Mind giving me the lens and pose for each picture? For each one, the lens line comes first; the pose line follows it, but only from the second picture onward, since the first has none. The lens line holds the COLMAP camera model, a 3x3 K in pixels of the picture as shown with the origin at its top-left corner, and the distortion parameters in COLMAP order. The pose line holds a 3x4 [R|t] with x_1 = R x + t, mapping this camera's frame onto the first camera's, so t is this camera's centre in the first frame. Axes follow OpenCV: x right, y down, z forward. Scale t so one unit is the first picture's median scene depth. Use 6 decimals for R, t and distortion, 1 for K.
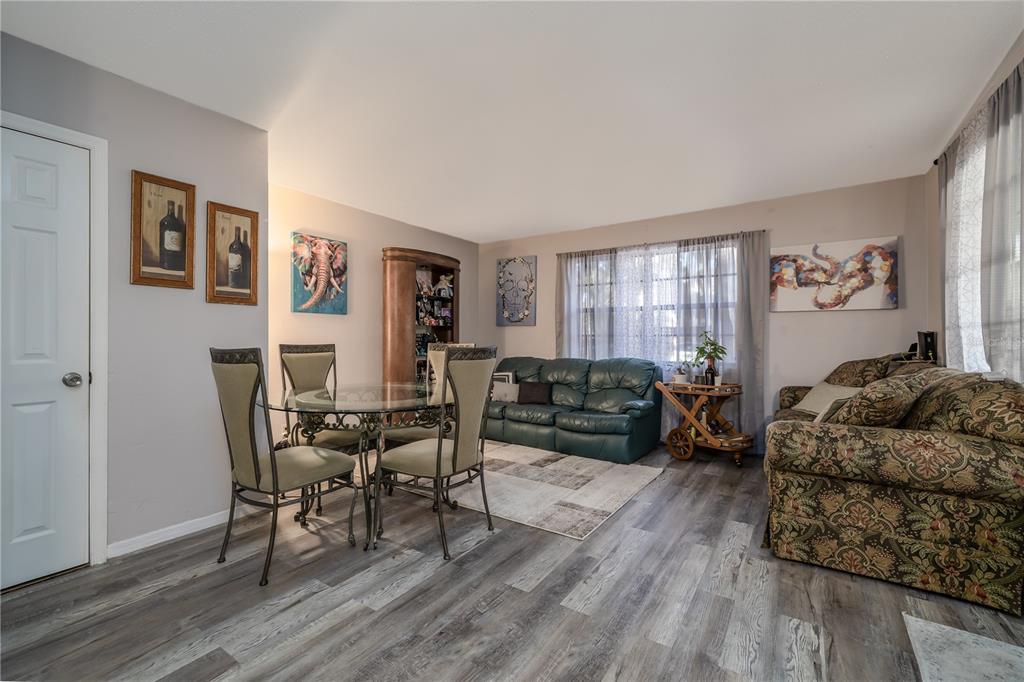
lens RADIAL K [[434.8, 0, 506.1], [0, 434.8, 330.8], [0, 0, 1]] dist [0.000315, 0.000289]
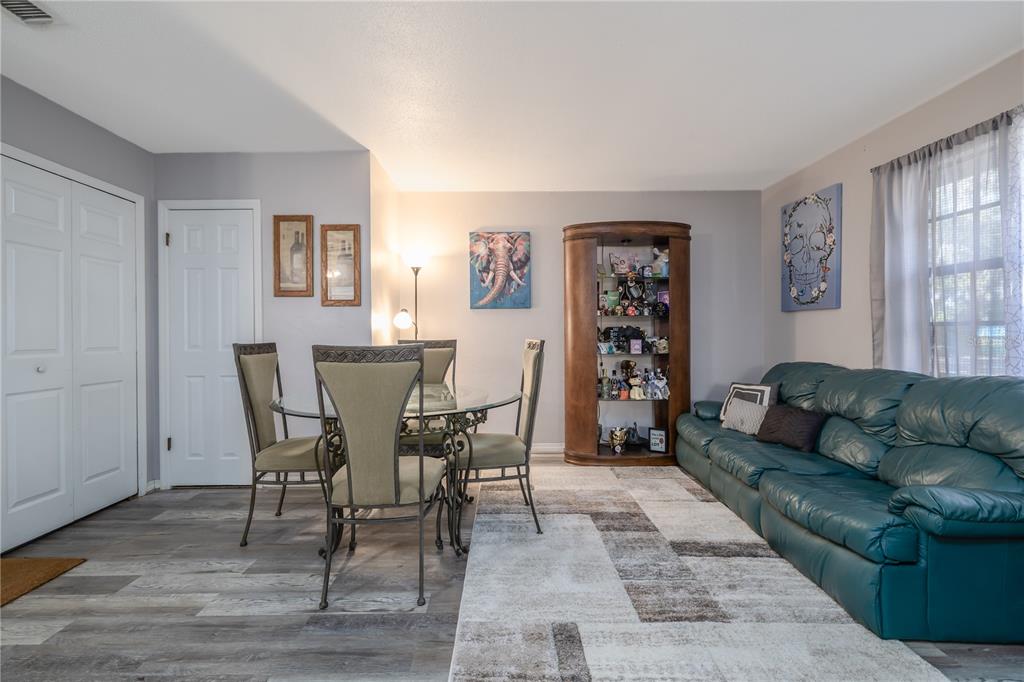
lens RADIAL K [[430.2, 0, 506.4], [0, 430.2, 330.7], [0, 0, 1]] dist [-0.000093, 0.000023]
pose [[0.568669, -0.011885, -0.822481, 0.397640], [0.022620, 0.999743, 0.001194, 0.010141], [0.822255, -0.019284, 0.568792, 0.462274]]
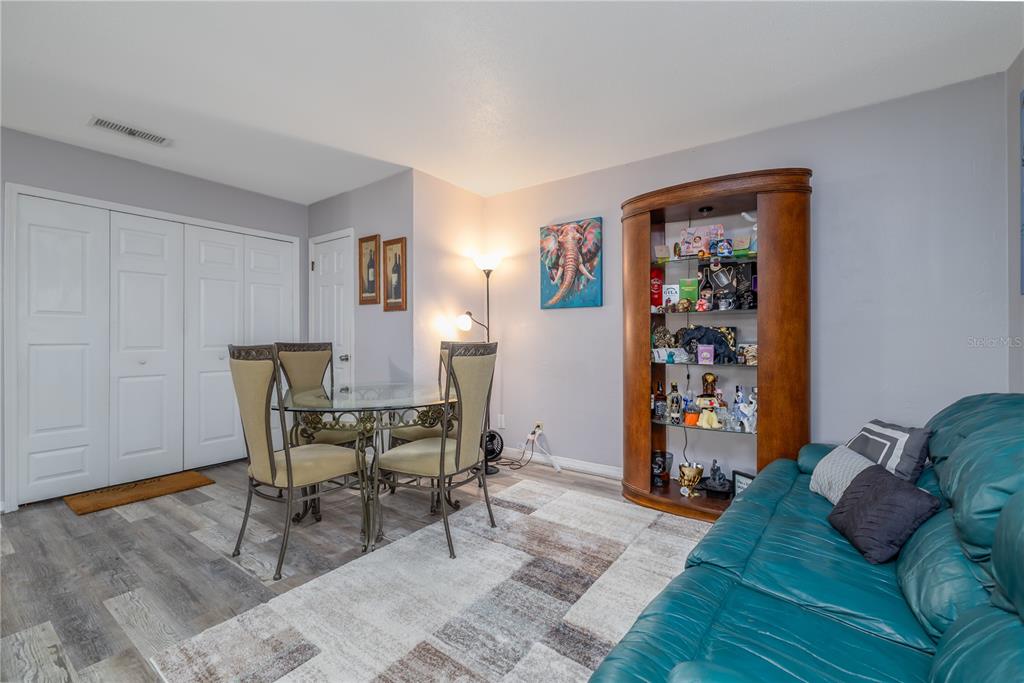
lens RADIAL K [[434.2, 0, 515.1], [0, 434.2, 334.0], [0, 0, 1]] dist [0.000289, 0.000240]
pose [[-0.023890, -0.007833, -0.999684, 0.473415], [0.020232, 0.999761, -0.008317, 0.019408], [0.999510, -0.020424, -0.023726, 0.928890]]
